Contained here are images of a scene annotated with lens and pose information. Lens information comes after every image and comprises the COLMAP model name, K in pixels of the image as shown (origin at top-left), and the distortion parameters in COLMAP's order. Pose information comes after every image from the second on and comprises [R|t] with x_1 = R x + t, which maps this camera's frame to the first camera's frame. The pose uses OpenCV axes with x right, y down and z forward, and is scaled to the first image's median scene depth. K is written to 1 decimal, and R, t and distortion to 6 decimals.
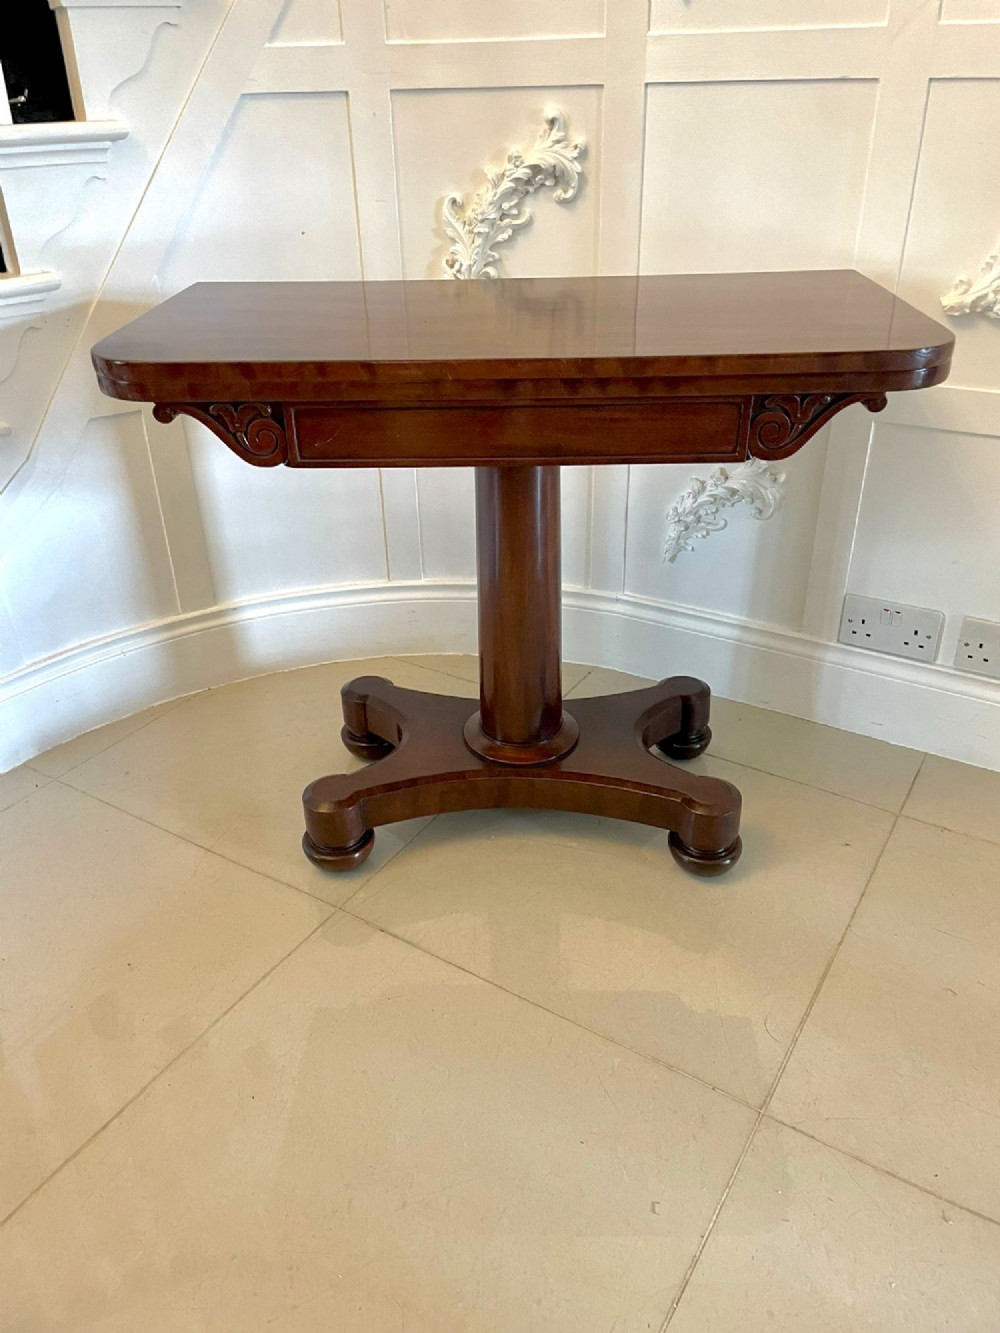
lens RADIAL K [[1008.9, 0, 494.3], [0, 1008.9, 641.0], [0, 0, 1]] dist [0.069056, -0.106351]
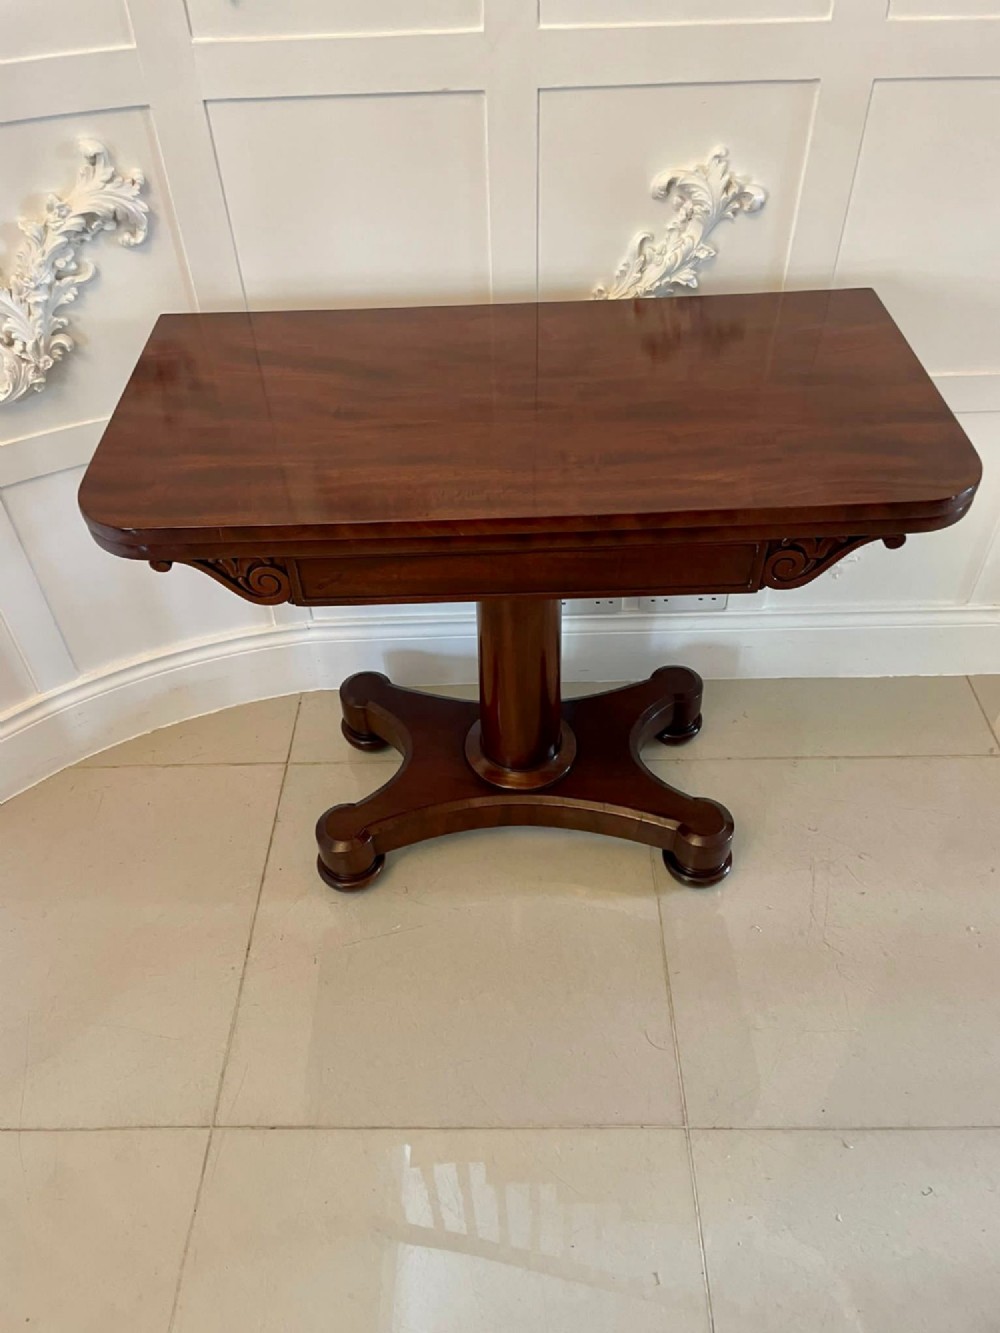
lens RADIAL K [[1008.9, 0, 494.3], [0, 1008.9, 641.0], [0, 0, 1]] dist [0.069056, -0.106351]
pose [[0.848436, -0.363051, 0.385162, -0.116427], [0.260504, 0.919869, 0.293222, -0.308833], [-0.460753, -0.148444, 0.875026, 0.114228]]
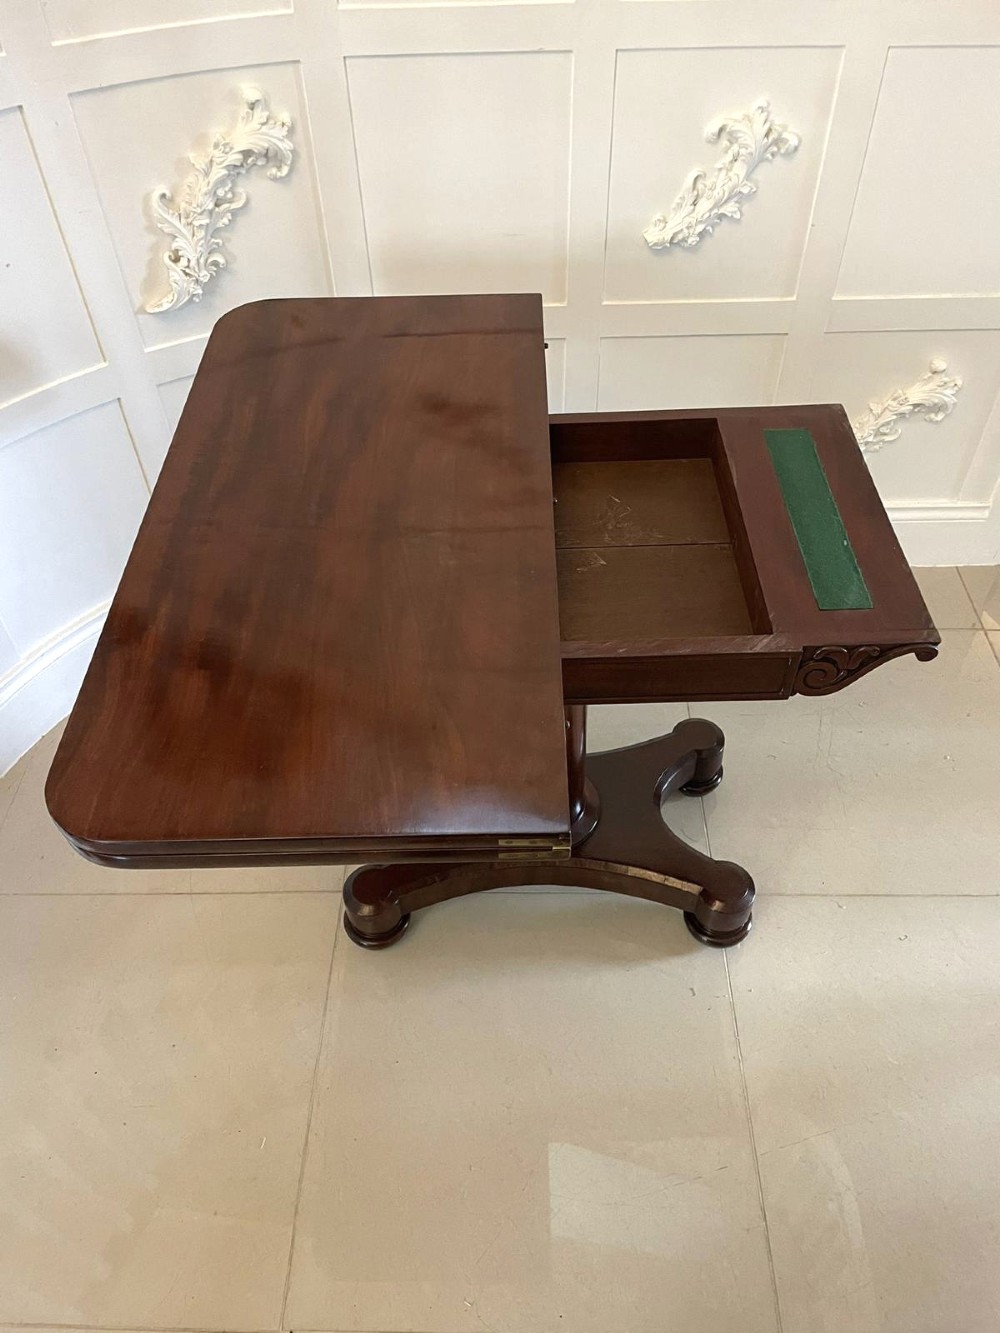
lens RADIAL K [[1006.8, 0, 500.0], [0, 1006.8, 666.5], [0, 0, 1]] dist [0.071080, -0.117254]
pose [[0.853093, -0.376964, 0.360737, -0.285243], [0.251685, 0.902941, 0.348357, -0.297334], [-0.457043, -0.206389, 0.865168, -0.046397]]
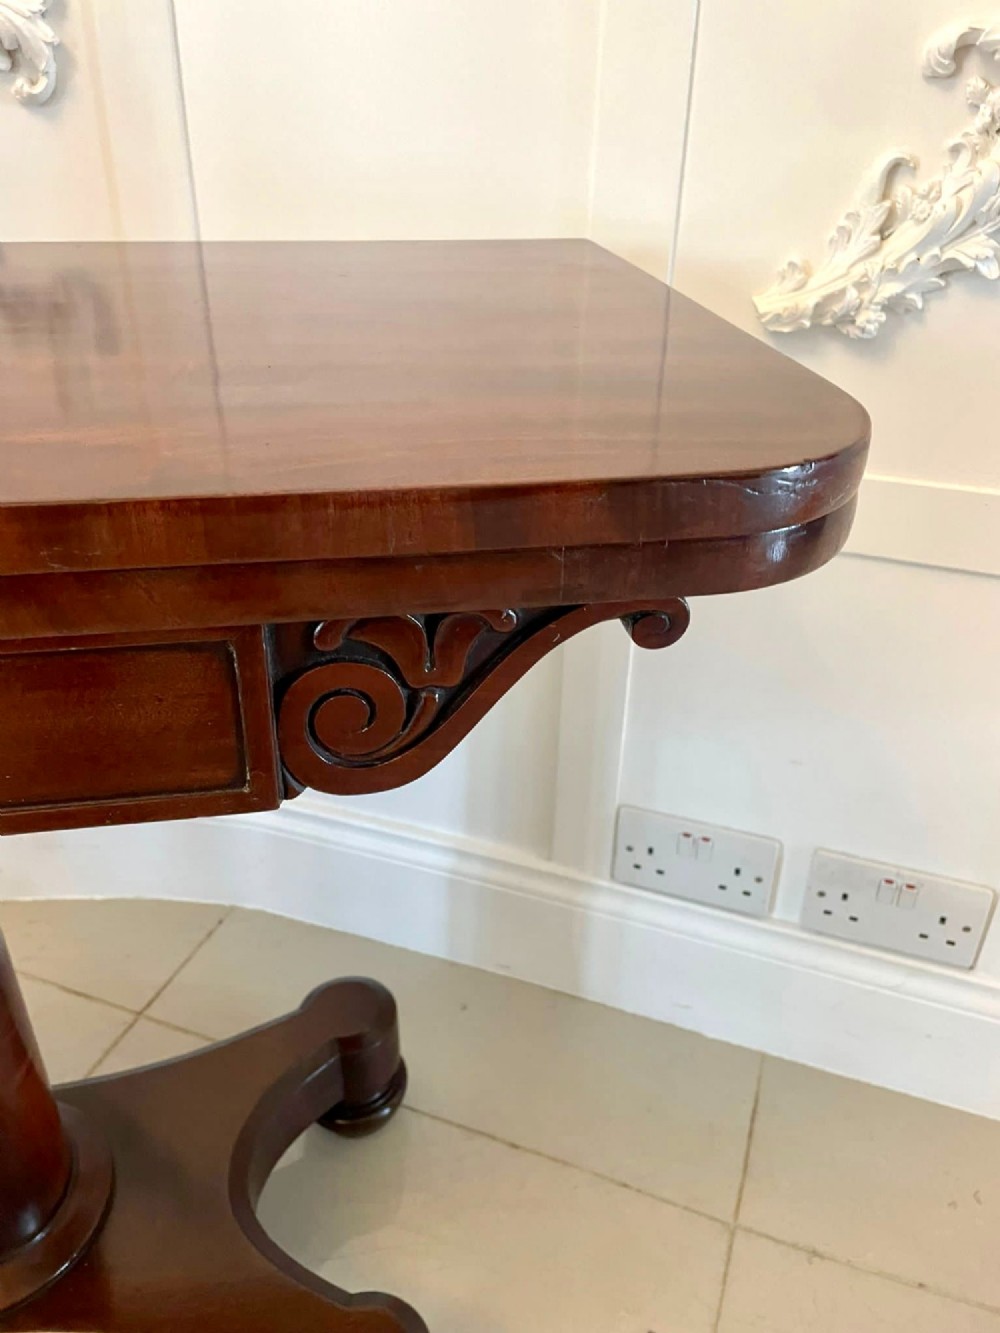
lens RADIAL K [[968.5, 0, 517.6], [0, 968.5, 613.1], [0, 0, 1]] dist [0.054079, -0.100288]
pose [[0.973945, -0.063484, 0.217718, 0.182720], [0.065147, 0.997876, -0.000460, -0.164840], [-0.217226, 0.014632, 0.976012, 0.488569]]
